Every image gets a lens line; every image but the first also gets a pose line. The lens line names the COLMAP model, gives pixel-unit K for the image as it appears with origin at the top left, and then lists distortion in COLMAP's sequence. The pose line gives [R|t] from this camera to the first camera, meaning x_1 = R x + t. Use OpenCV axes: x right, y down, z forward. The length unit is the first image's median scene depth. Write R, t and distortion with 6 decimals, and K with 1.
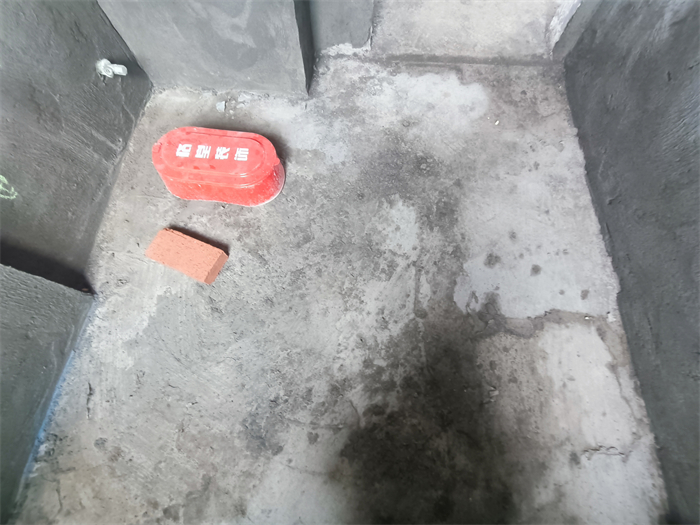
lens RADIAL K [[316.0, 0, 350.3], [0, 316.0, 260.2], [0, 0, 1]] dist [-0.008495, 0.004716]
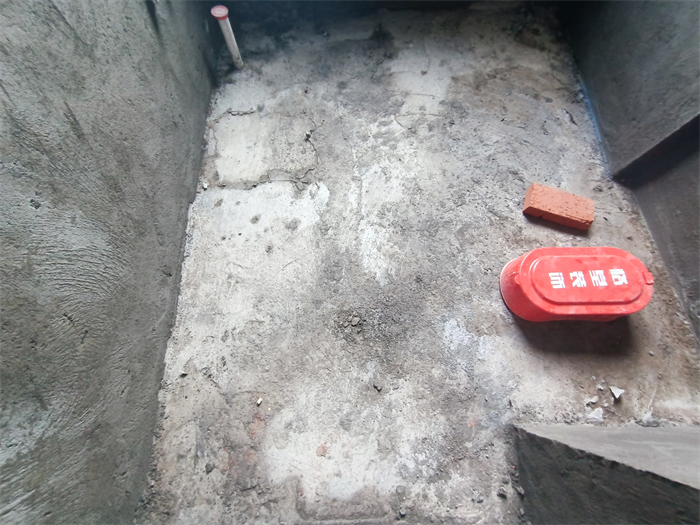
lens RADIAL K [[316.0, 0, 350.3], [0, 316.0, 260.2], [0, 0, 1]] dist [-0.008495, 0.004716]
pose [[-0.996290, 0.073503, -0.044754, 0.306871], [-0.084830, -0.751354, 0.654425, -0.844025], [0.014476, 0.655793, 0.754802, 0.237872]]
